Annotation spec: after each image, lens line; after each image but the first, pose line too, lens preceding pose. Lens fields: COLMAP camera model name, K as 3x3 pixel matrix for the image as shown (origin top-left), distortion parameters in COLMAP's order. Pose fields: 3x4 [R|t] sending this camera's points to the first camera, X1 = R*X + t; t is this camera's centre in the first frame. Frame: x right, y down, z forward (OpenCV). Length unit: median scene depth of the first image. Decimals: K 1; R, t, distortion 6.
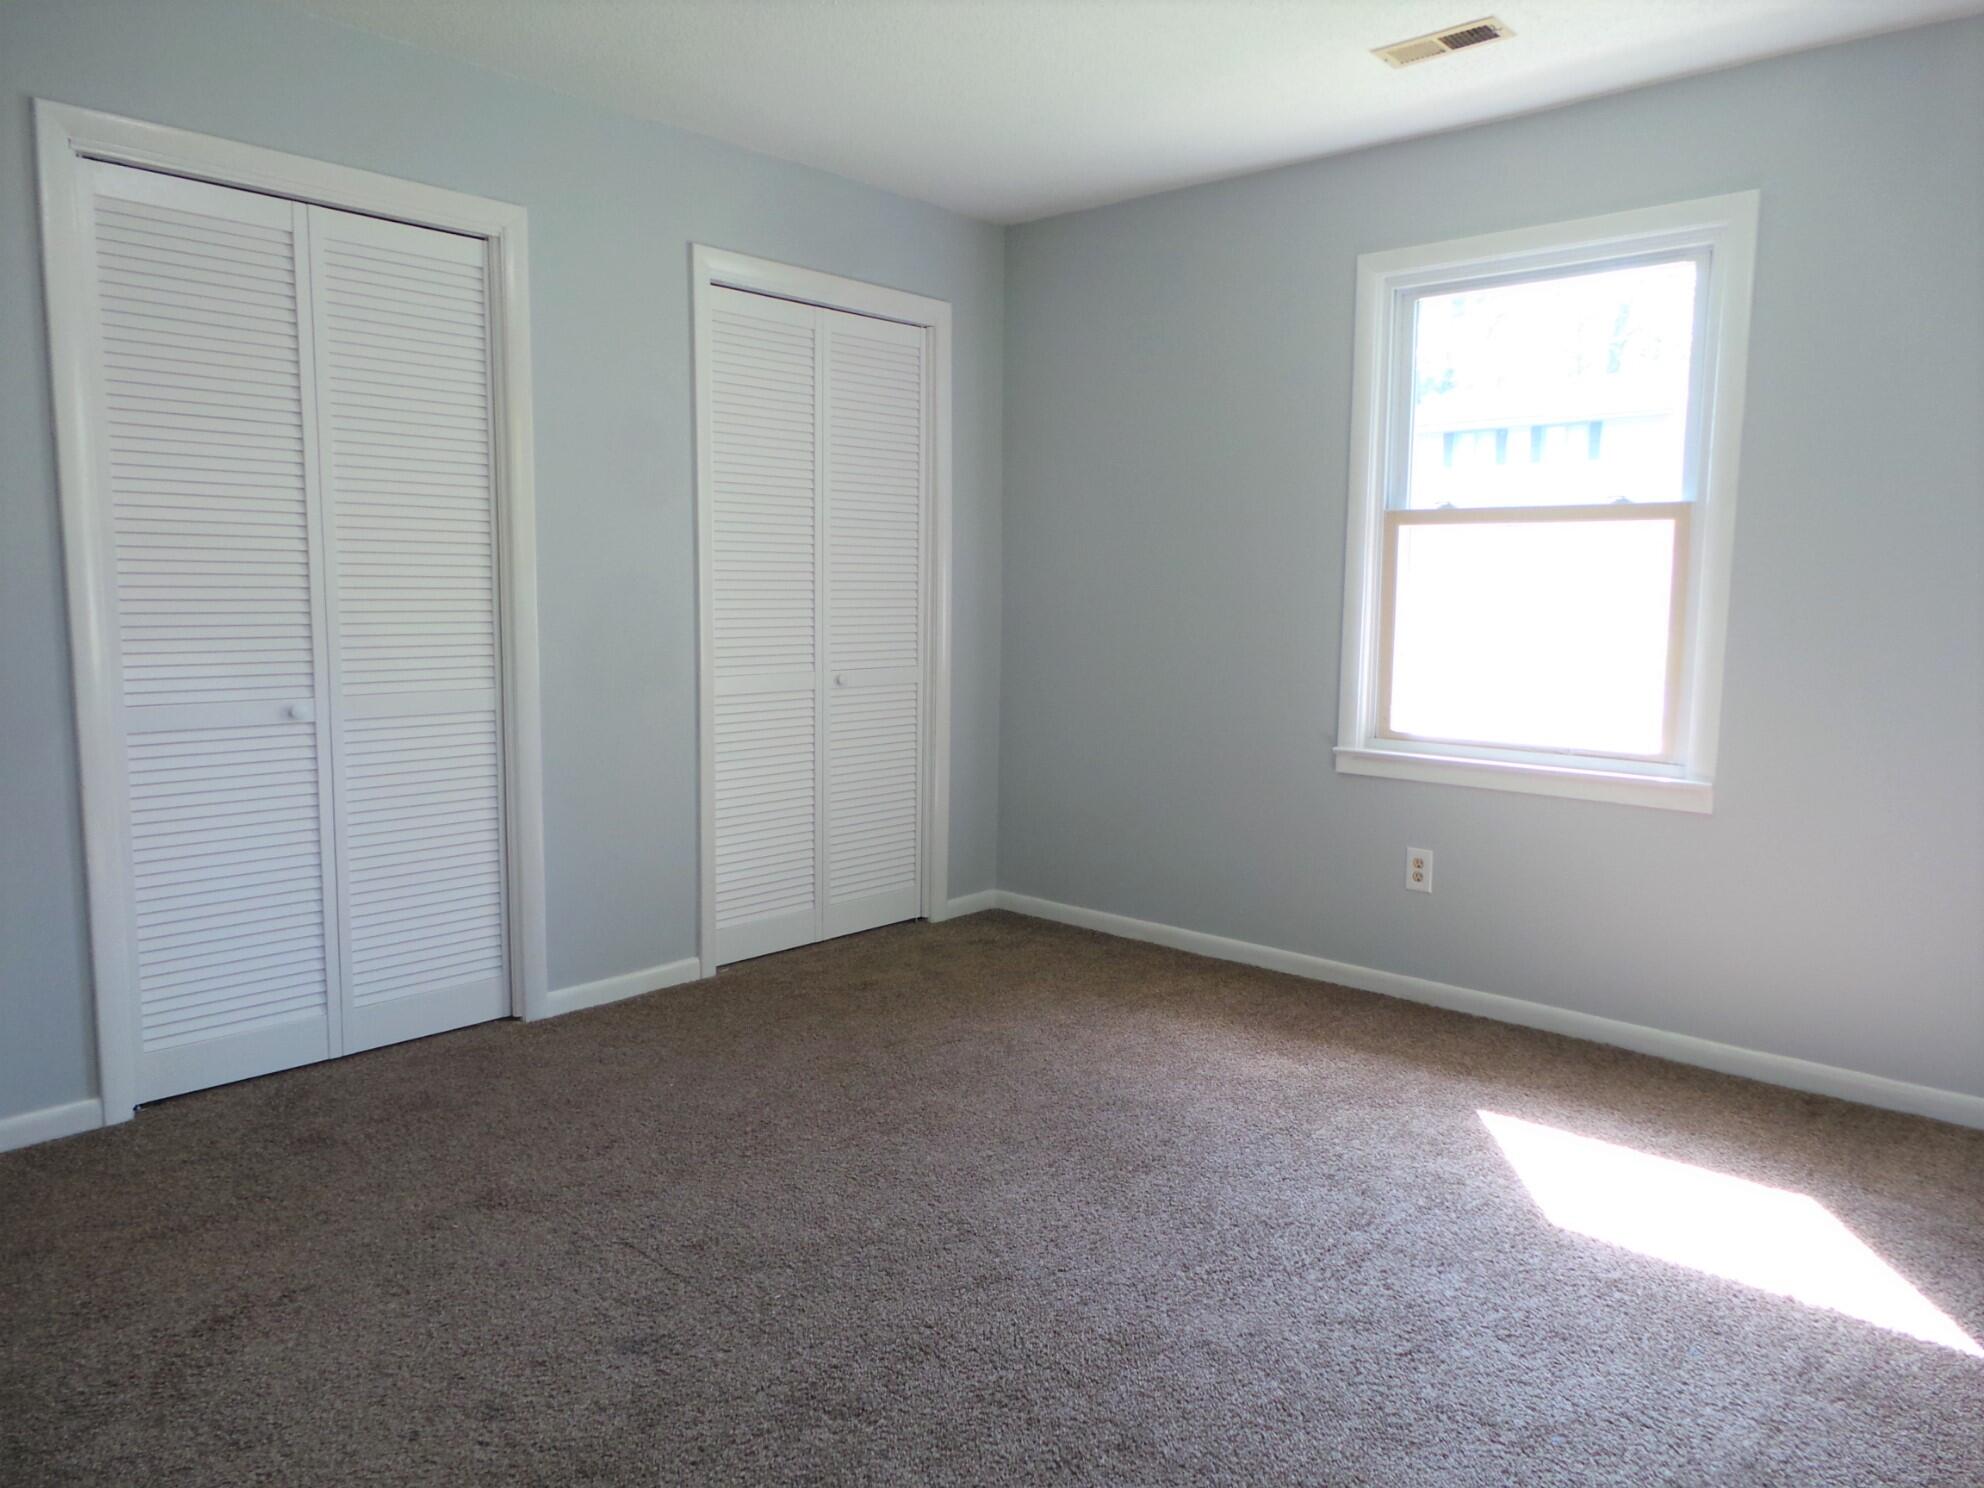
lens RADIAL K [[1356.9, 0, 986.3], [0, 1356.9, 742.8], [0, 0, 1]] dist [0.000366, -0.001693]
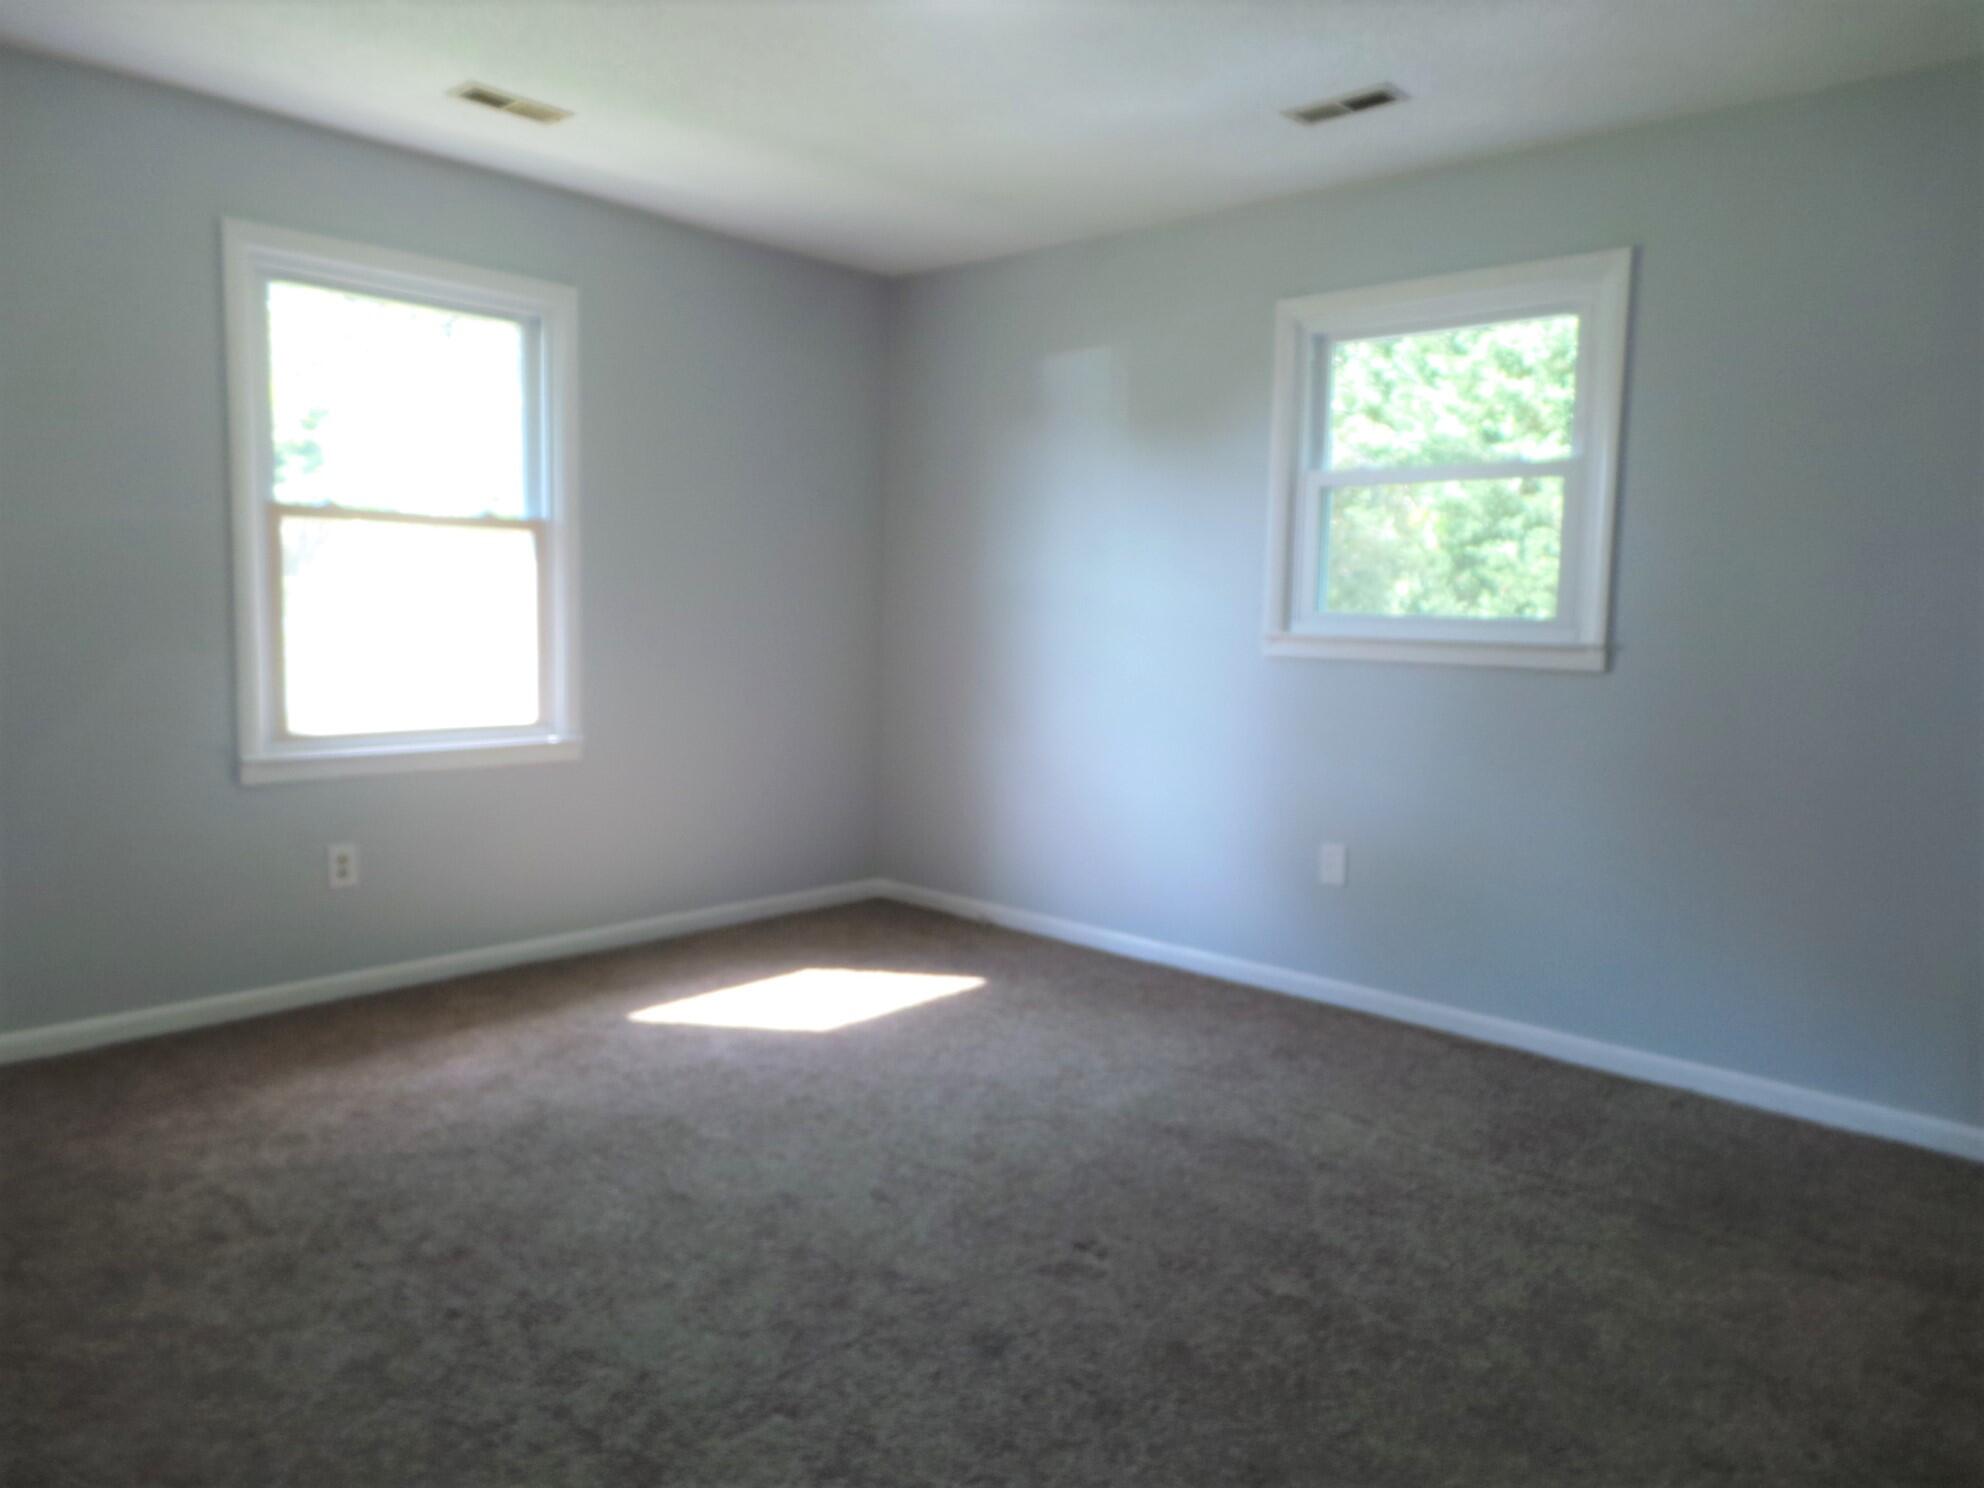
lens RADIAL K [[1356.9, 0, 986.2], [0, 1356.9, 744.6], [0, 0, 1]] dist [0.000366, -0.001693]
pose [[0.017184, -0.122624, 0.992304, -0.743348], [0.083984, 0.989121, 0.120776, -0.086151], [-0.996319, 0.081262, 0.027296, 0.558903]]
